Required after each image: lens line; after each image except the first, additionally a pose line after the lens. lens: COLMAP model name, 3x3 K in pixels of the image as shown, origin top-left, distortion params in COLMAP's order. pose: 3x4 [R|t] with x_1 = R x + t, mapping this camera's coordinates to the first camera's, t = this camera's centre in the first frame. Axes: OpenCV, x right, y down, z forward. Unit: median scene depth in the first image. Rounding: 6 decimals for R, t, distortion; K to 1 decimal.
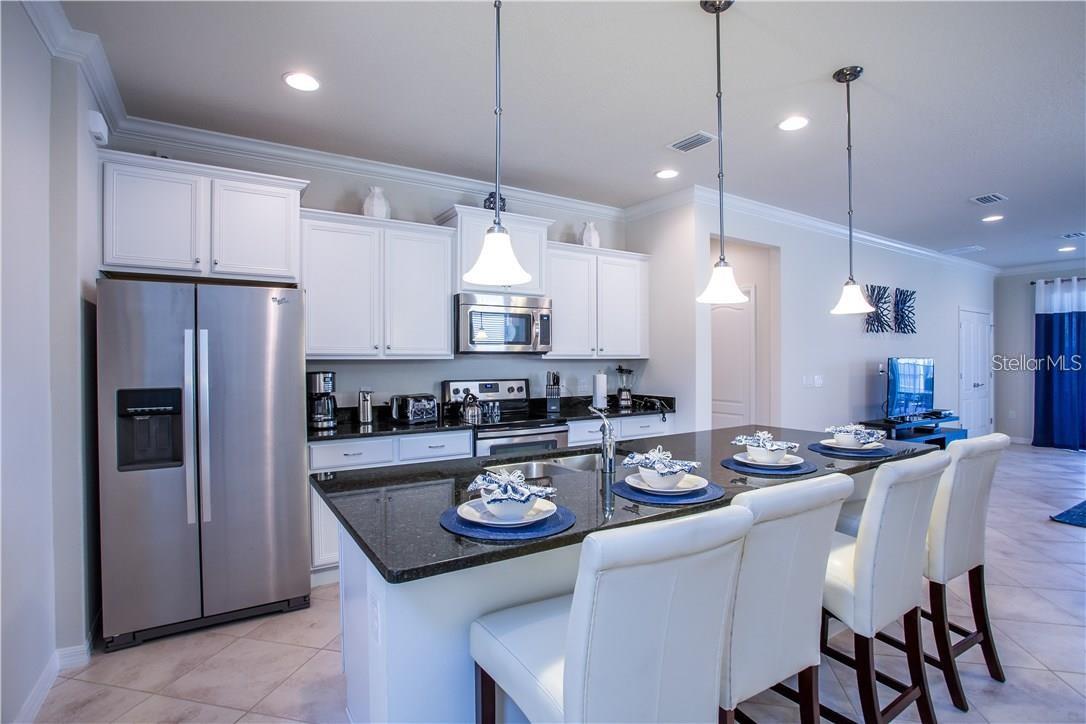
lens RADIAL K [[518.9, 0, 536.0], [0, 518.9, 361.6], [0, 0, 1]] dist [-0.042189, 0.002528]
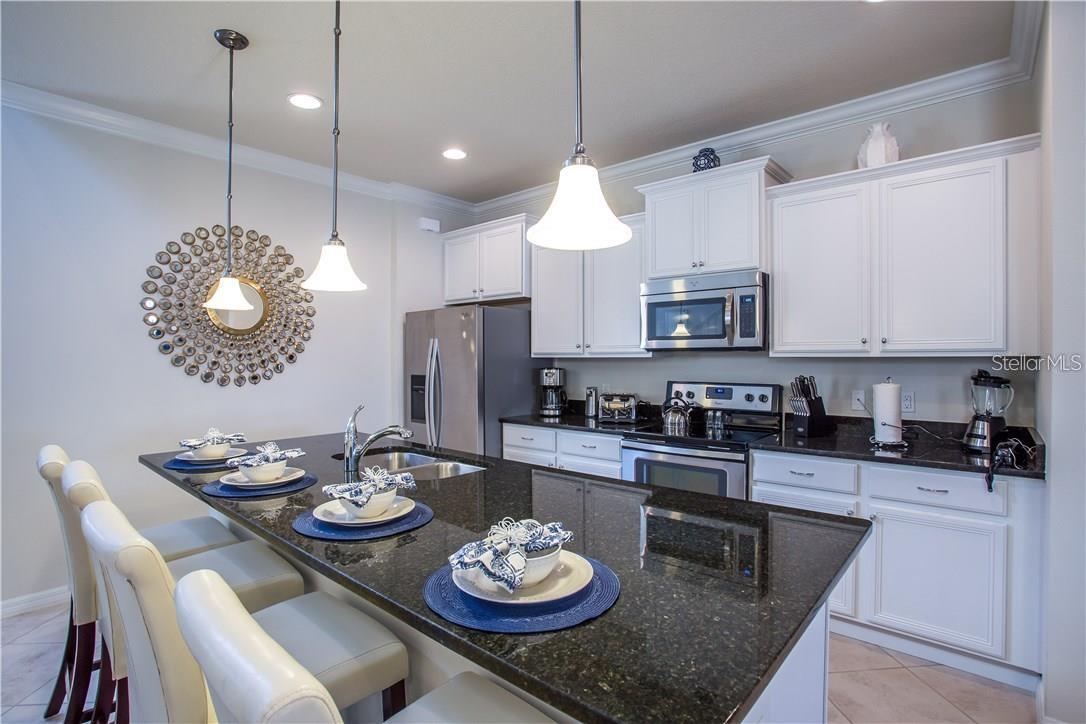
lens RADIAL K [[518.9, 0, 537.5], [0, 518.9, 360.8], [0, 0, 1]] dist [-0.042189, 0.002528]
pose [[0.305032, 0.008220, -0.952307, 0.597867], [-0.001774, 0.999966, 0.008063, -0.005157], [0.952340, -0.000770, 0.305036, 0.510059]]
